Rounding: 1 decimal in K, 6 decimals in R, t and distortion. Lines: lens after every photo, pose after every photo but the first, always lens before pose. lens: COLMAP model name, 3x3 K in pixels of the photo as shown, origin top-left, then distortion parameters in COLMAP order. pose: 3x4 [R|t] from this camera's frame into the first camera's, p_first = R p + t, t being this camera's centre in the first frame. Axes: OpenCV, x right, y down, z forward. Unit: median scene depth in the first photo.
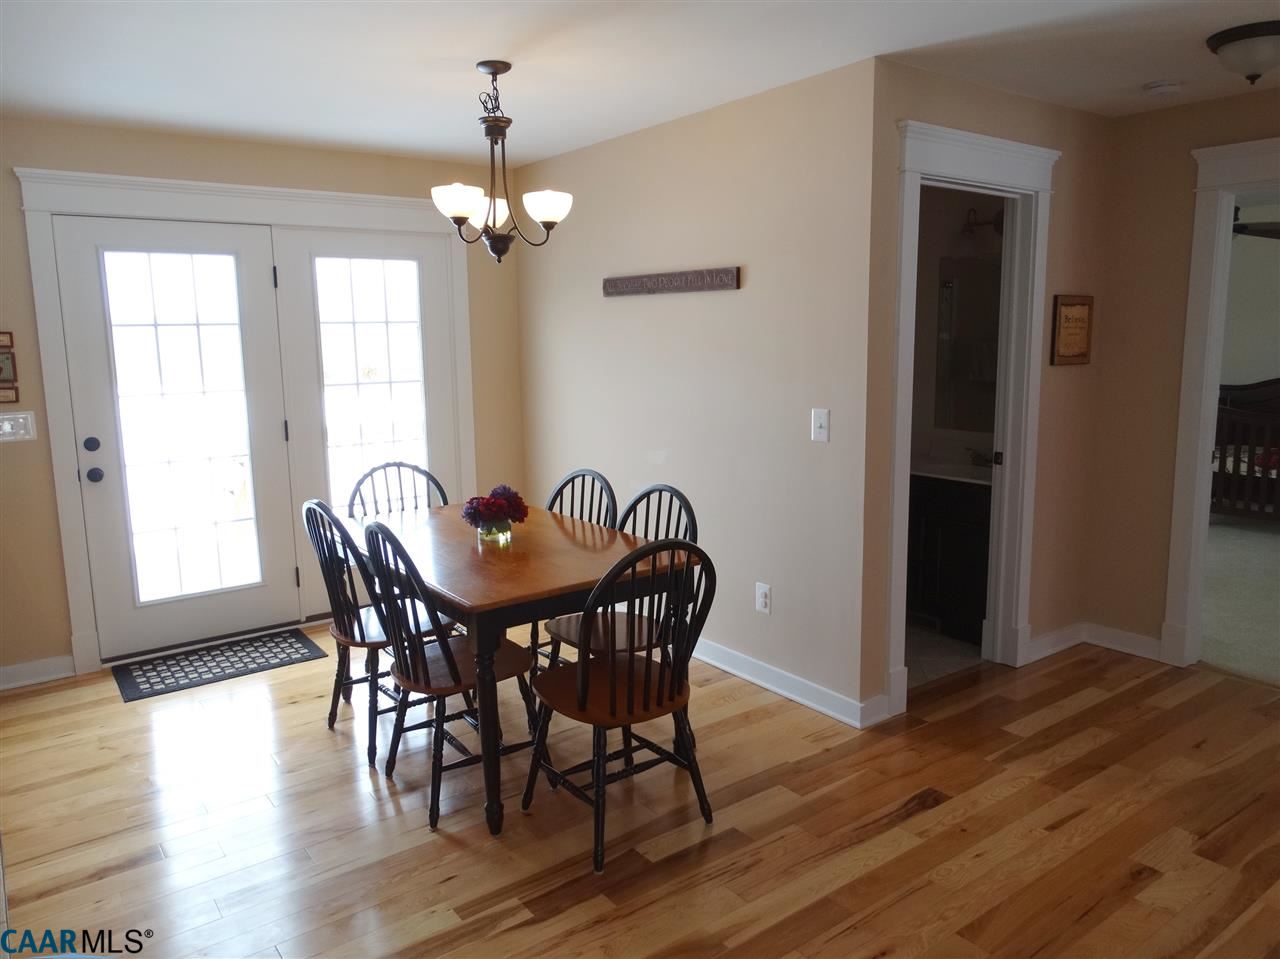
lens RADIAL K [[914.7, 0, 645.7], [0, 914.7, 476.0], [0, 0, 1]] dist [0.001171, 0.004711]
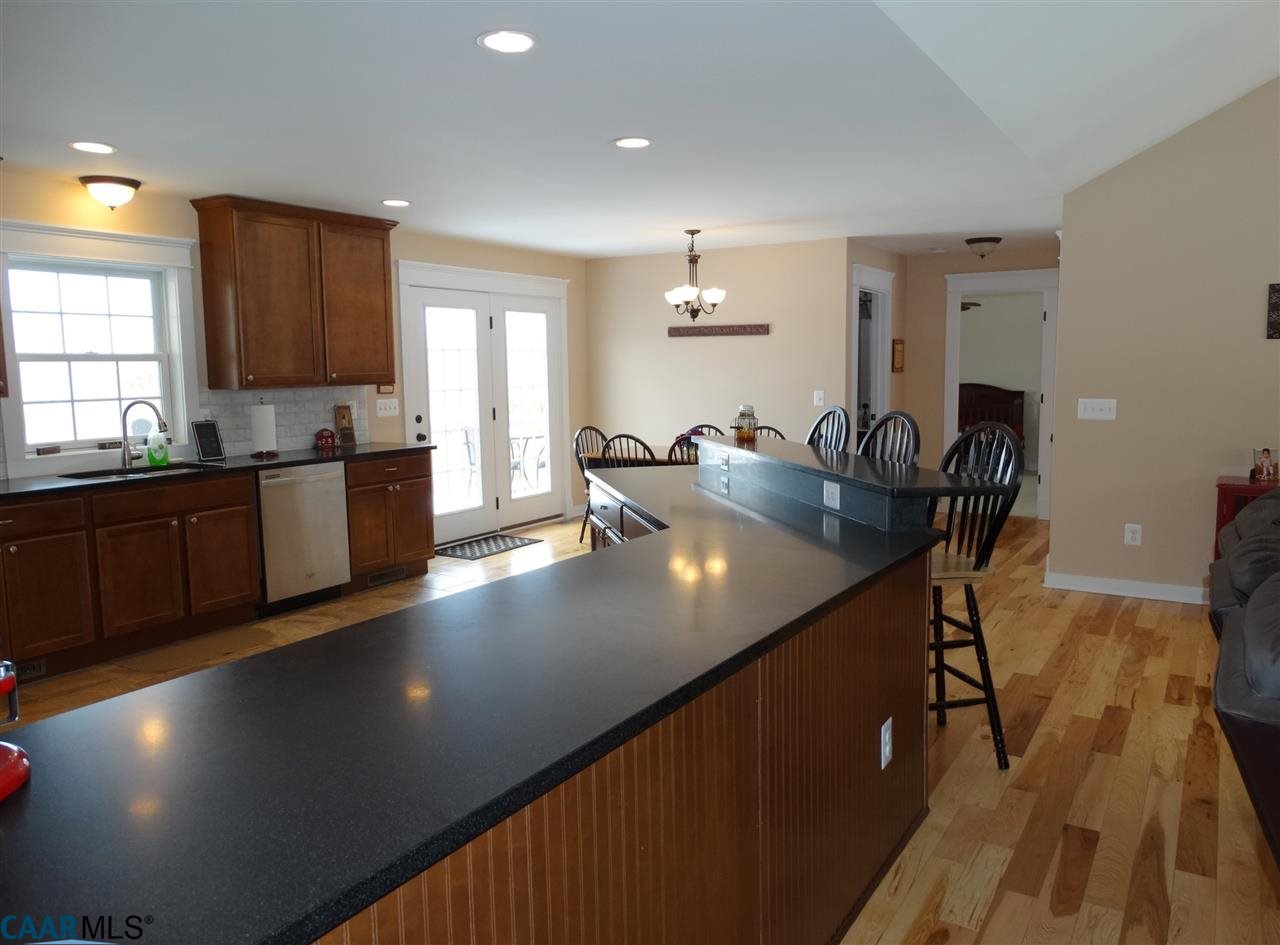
lens RADIAL K [[917.8, 0, 650.1], [0, 917.8, 475.1], [0, 0, 1]] dist [0.023270, -0.015174]
pose [[0.933020, -0.039949, 0.357601, -0.846399], [0.054093, 0.998096, -0.029635, 0.147216], [-0.355736, 0.046994, 0.933404, -0.766259]]
